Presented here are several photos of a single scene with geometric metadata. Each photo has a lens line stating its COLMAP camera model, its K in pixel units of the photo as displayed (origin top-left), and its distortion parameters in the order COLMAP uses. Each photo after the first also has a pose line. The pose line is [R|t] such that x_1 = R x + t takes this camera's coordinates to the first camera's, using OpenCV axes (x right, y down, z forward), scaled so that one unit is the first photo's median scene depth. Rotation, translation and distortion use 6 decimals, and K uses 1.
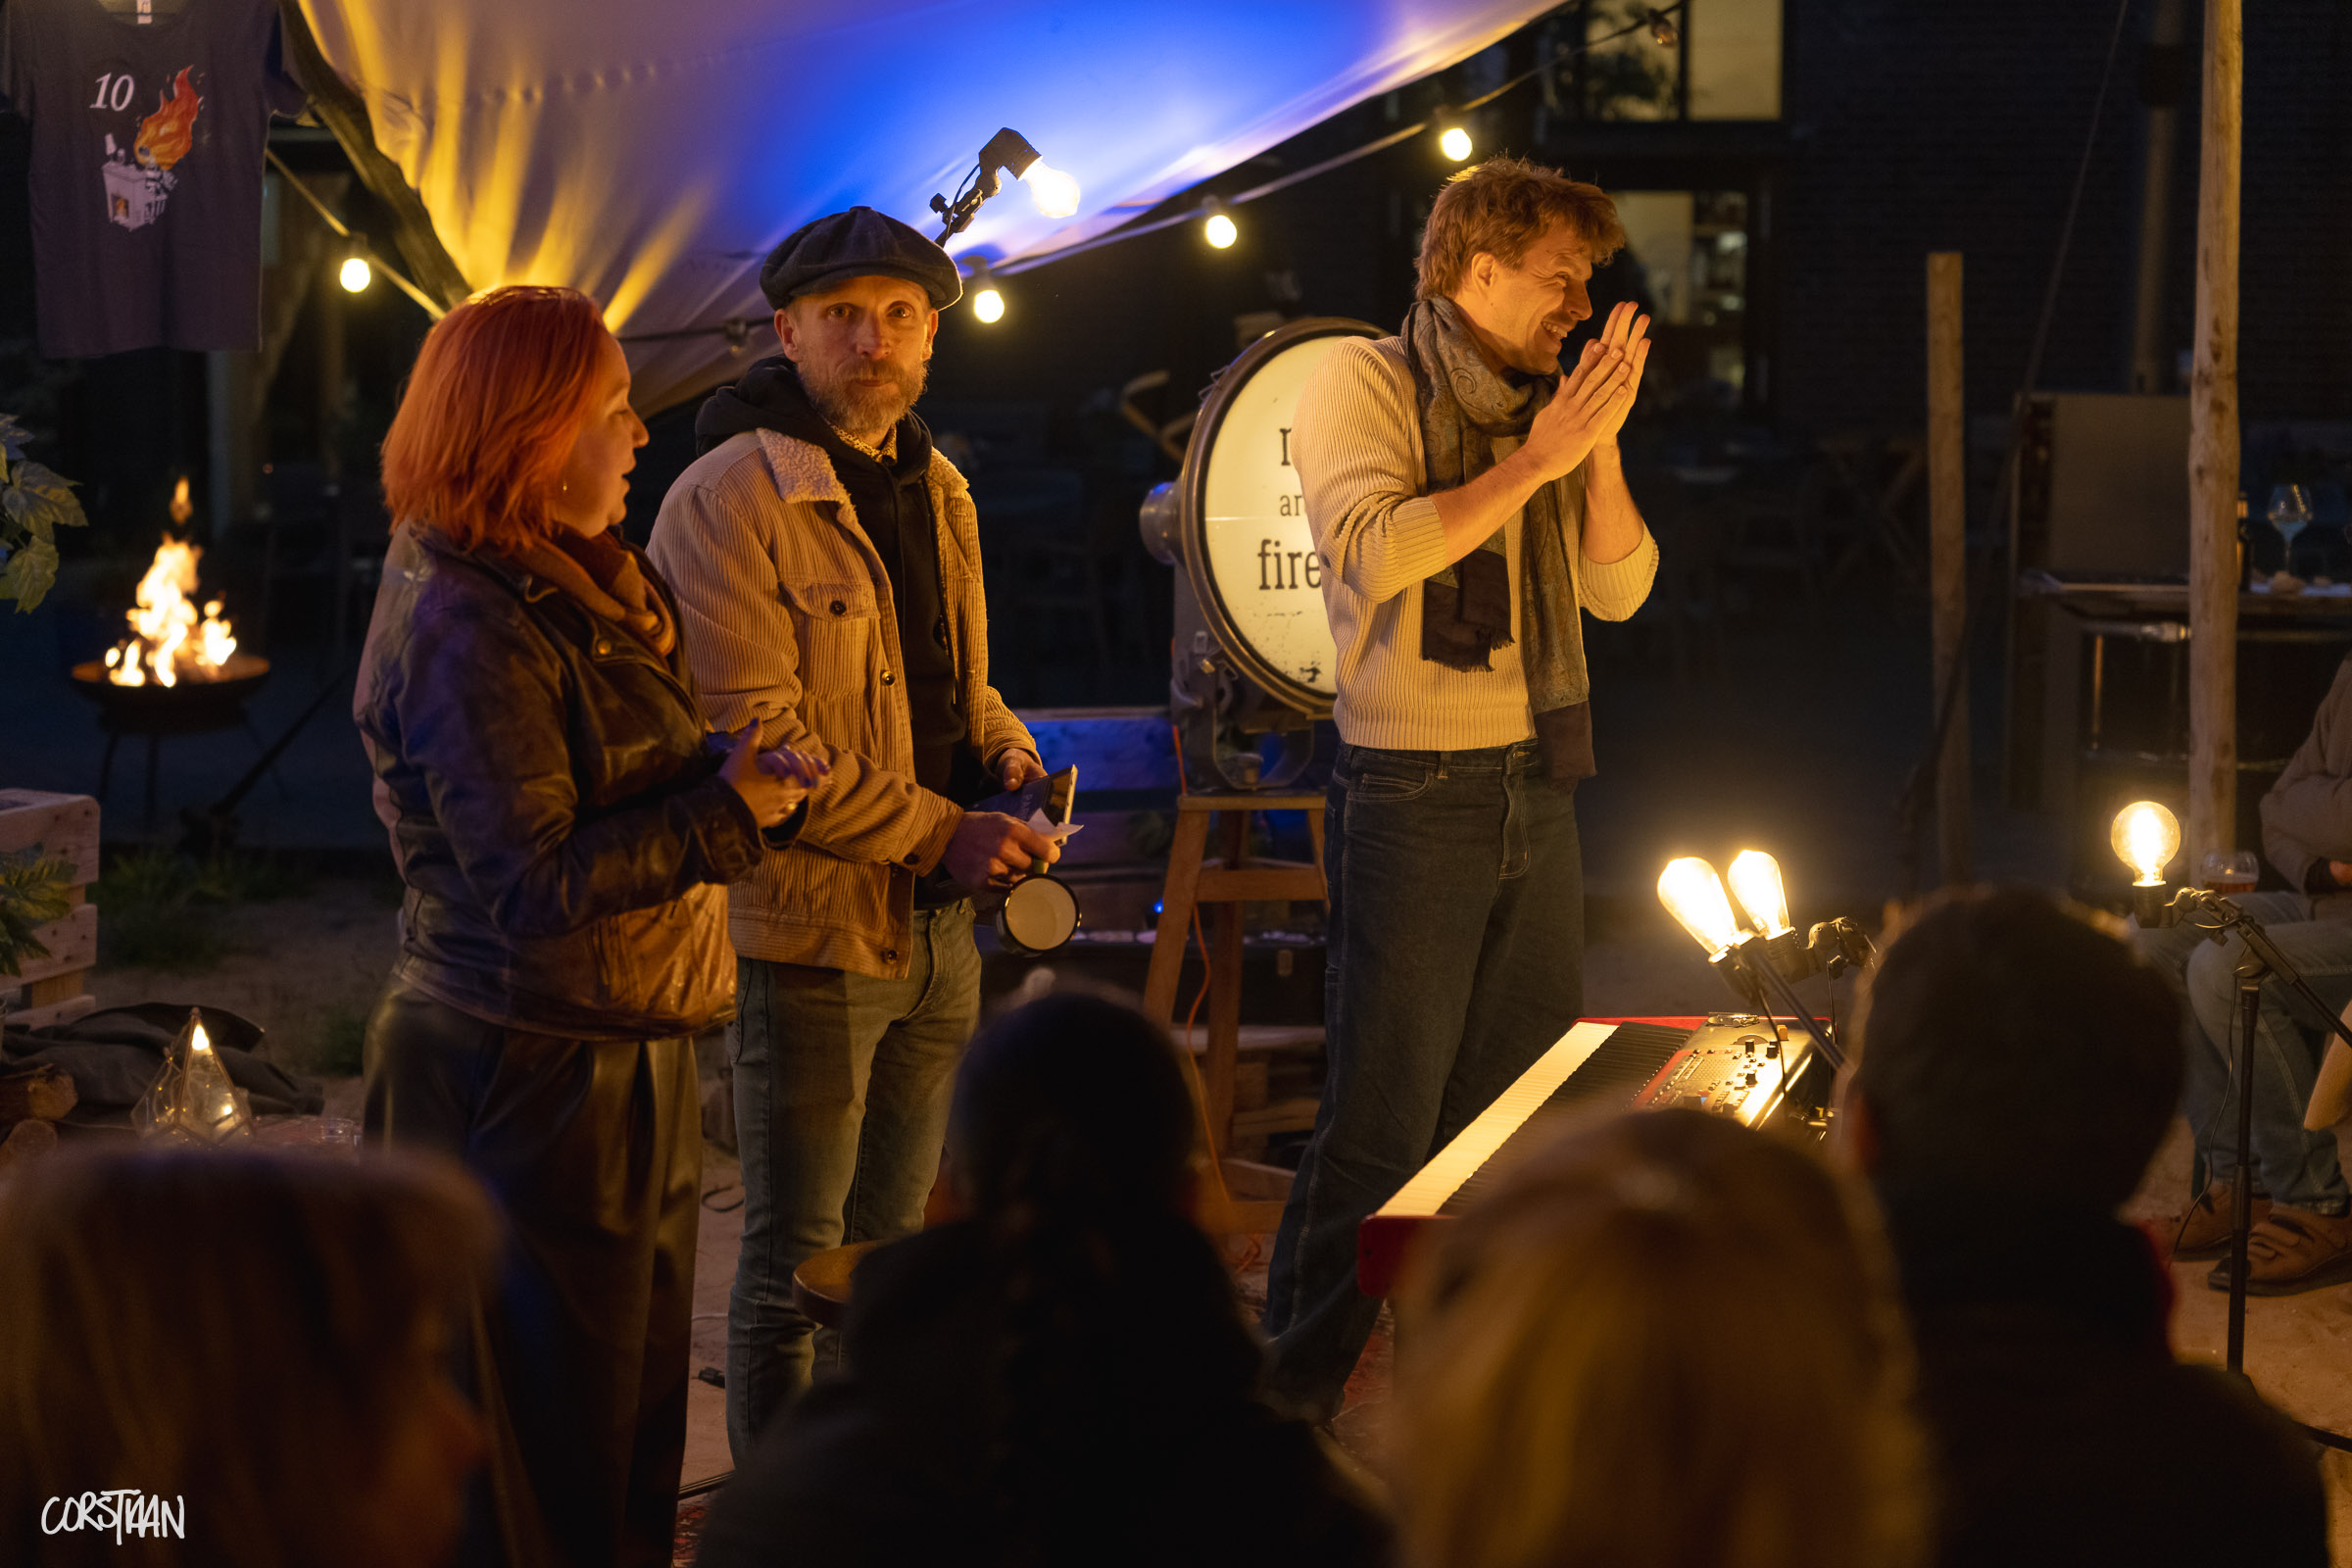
lens RADIAL K [[4525.4, 0, 1238.0], [0, 4525.4, 781.1], [0, 0, 1]] dist [0.047196, -0.196501]
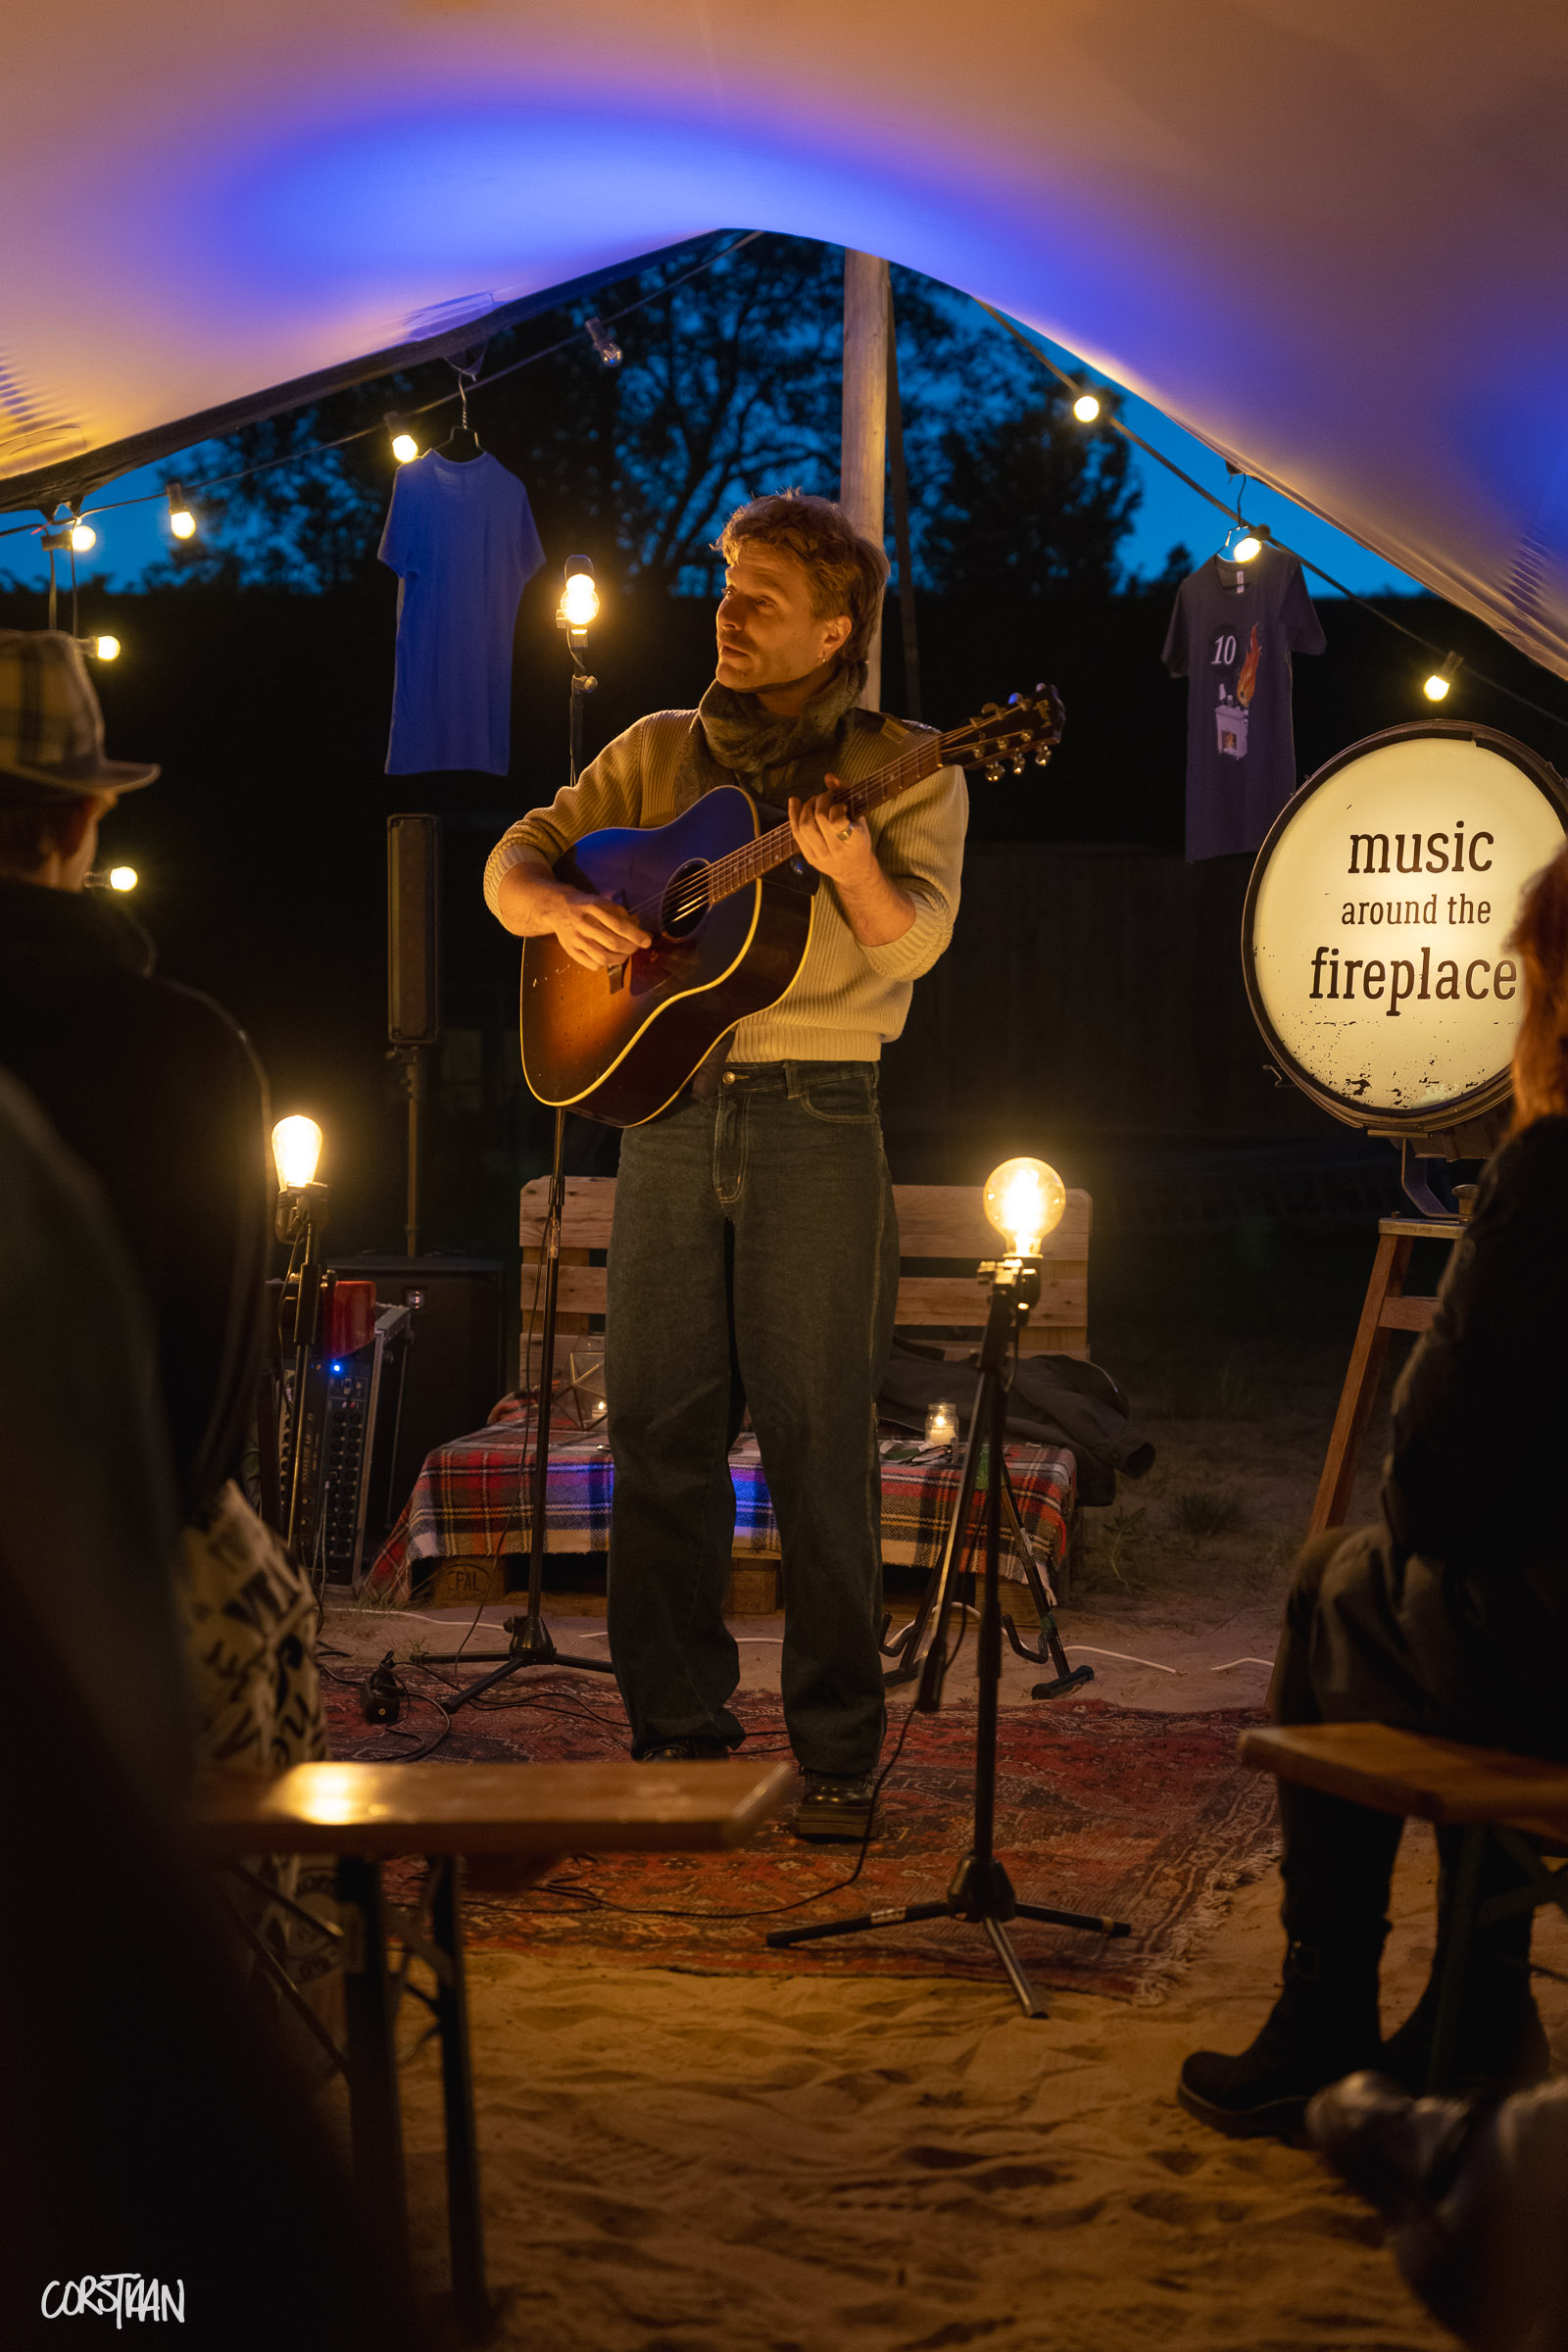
lens RADIAL K [[3615.2, 0, 794.6], [0, 3615.2, 1198.5], [0, 0, 1]] dist [0.020087, -0.048796]
pose [[0.199184, 0.025064, -0.979641, 0.675000], [-0.123778, 0.992310, 0.000222, 0.013383], [0.972113, 0.121214, 0.200755, 0.656798]]
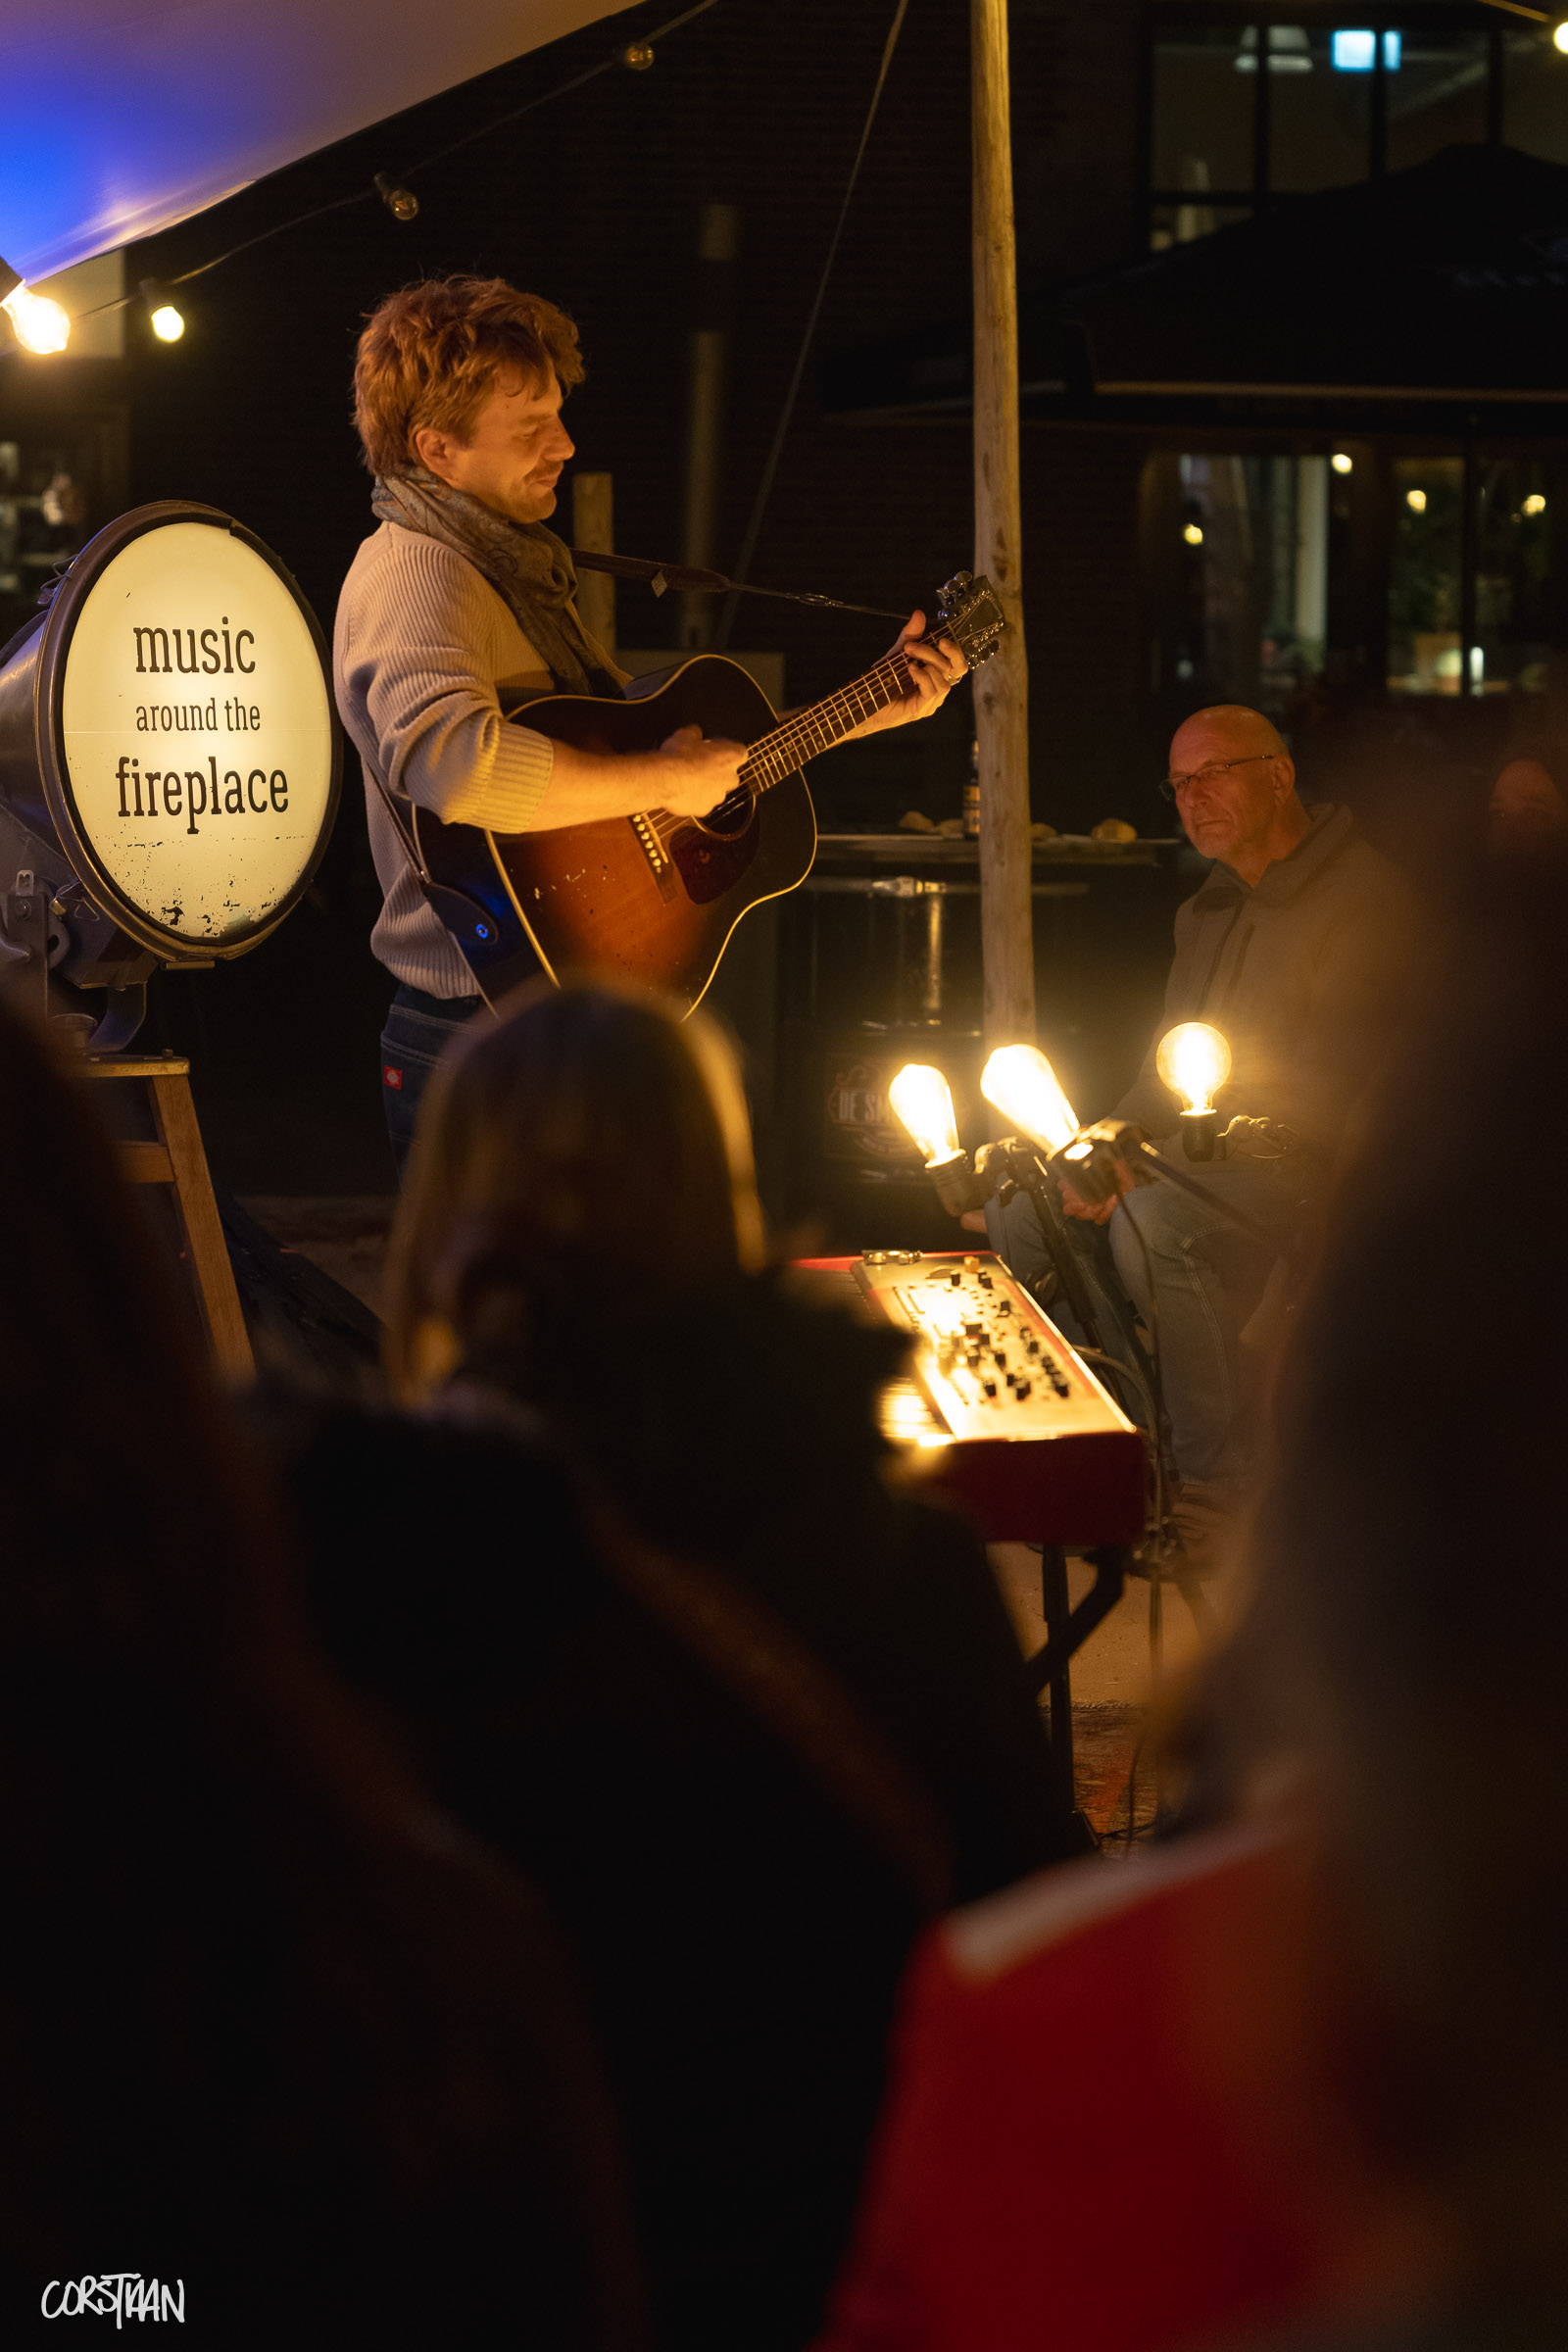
lens RADIAL K [[5199.7, 0, 784.0], [0, 5199.7, 1176.0], [0, 0, 1]] dist [-0.001559, -0.248997]
pose [[0.956237, -0.031333, 0.290910, -0.145248], [0.030697, 0.999506, 0.006751, 0.020386], [-0.290978, 0.002474, 0.956727, 0.020995]]
